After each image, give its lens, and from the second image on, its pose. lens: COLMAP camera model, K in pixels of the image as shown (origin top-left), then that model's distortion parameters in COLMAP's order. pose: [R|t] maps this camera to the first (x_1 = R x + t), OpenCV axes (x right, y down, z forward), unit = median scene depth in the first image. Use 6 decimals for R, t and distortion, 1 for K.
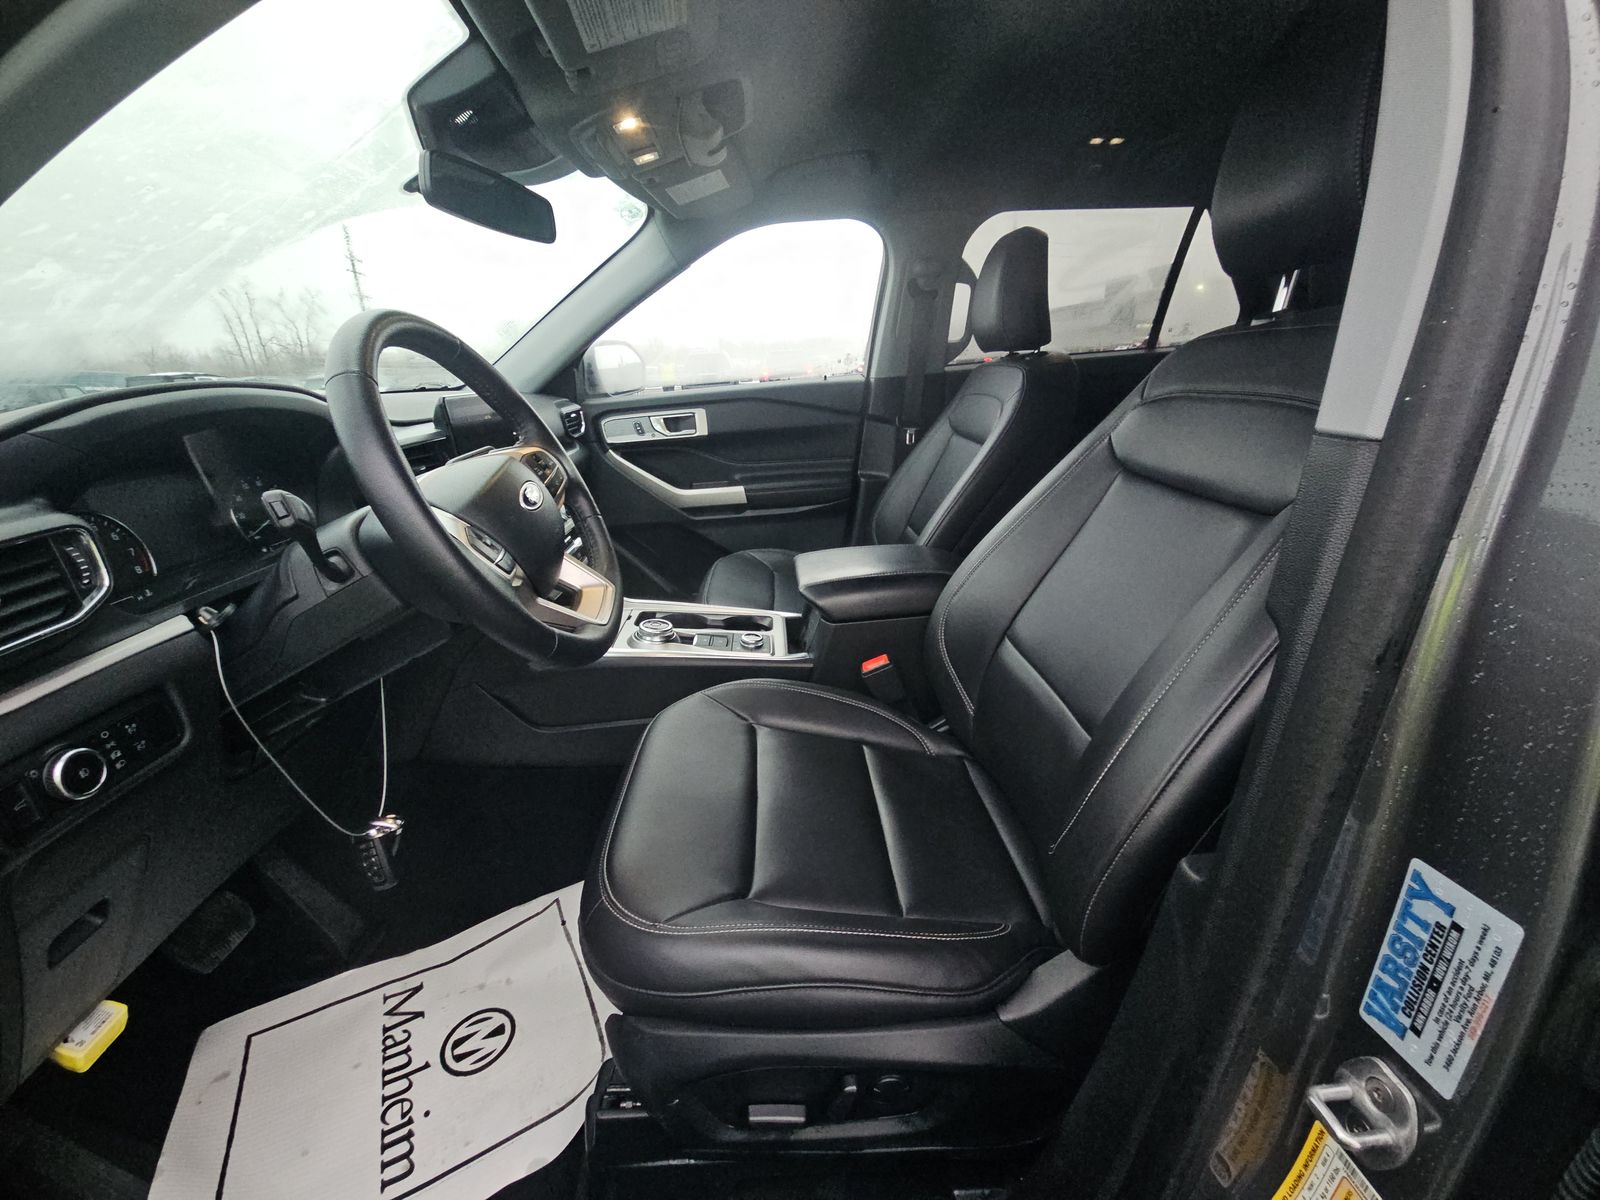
lens RADIAL K [[651.8, 0, 793.3], [0, 651.8, 603.5], [0, 0, 1]] dist [0.011442, -0.009685]
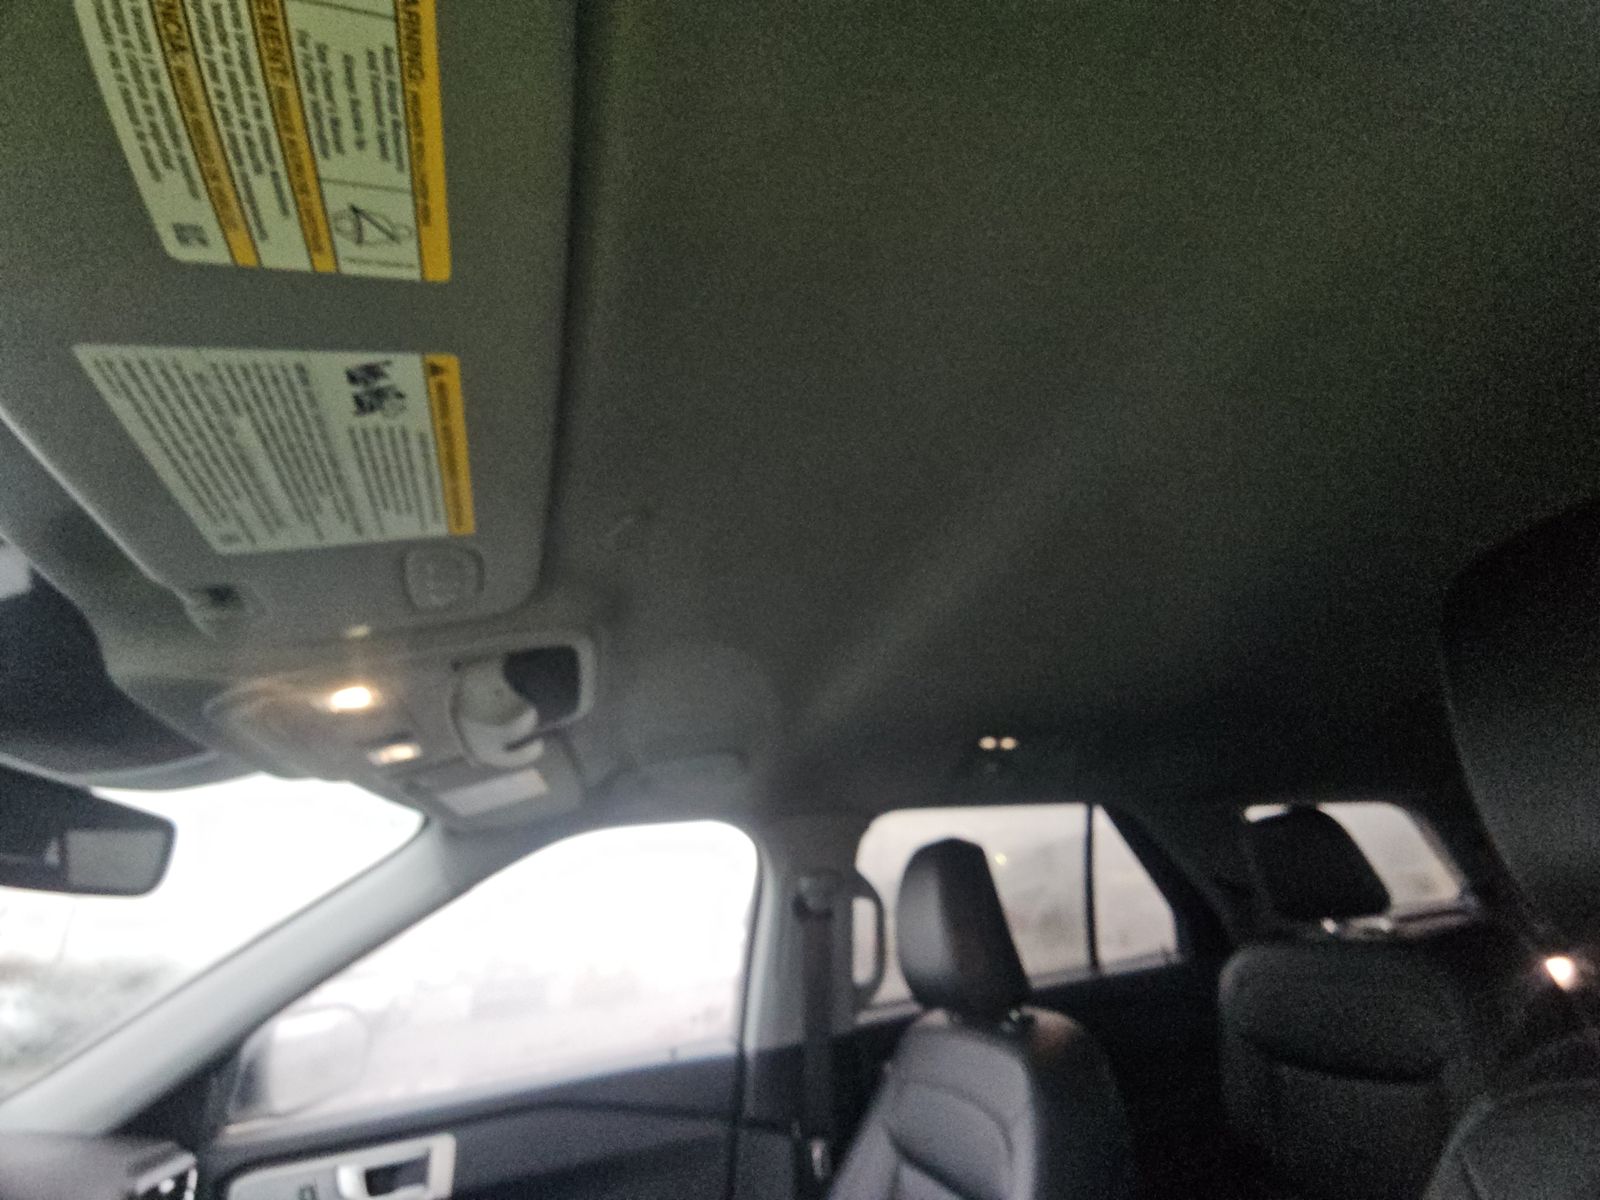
lens RADIAL K [[651.8, 0, 793.3], [0, 651.8, 603.5], [0, 0, 1]] dist [0.011442, -0.009685]
pose [[0.971248, 0.062191, 0.229804, -0.012775], [0.127773, 0.678300, -0.723590, -0.194515], [-0.200877, 0.732148, 0.650851, 0.288639]]
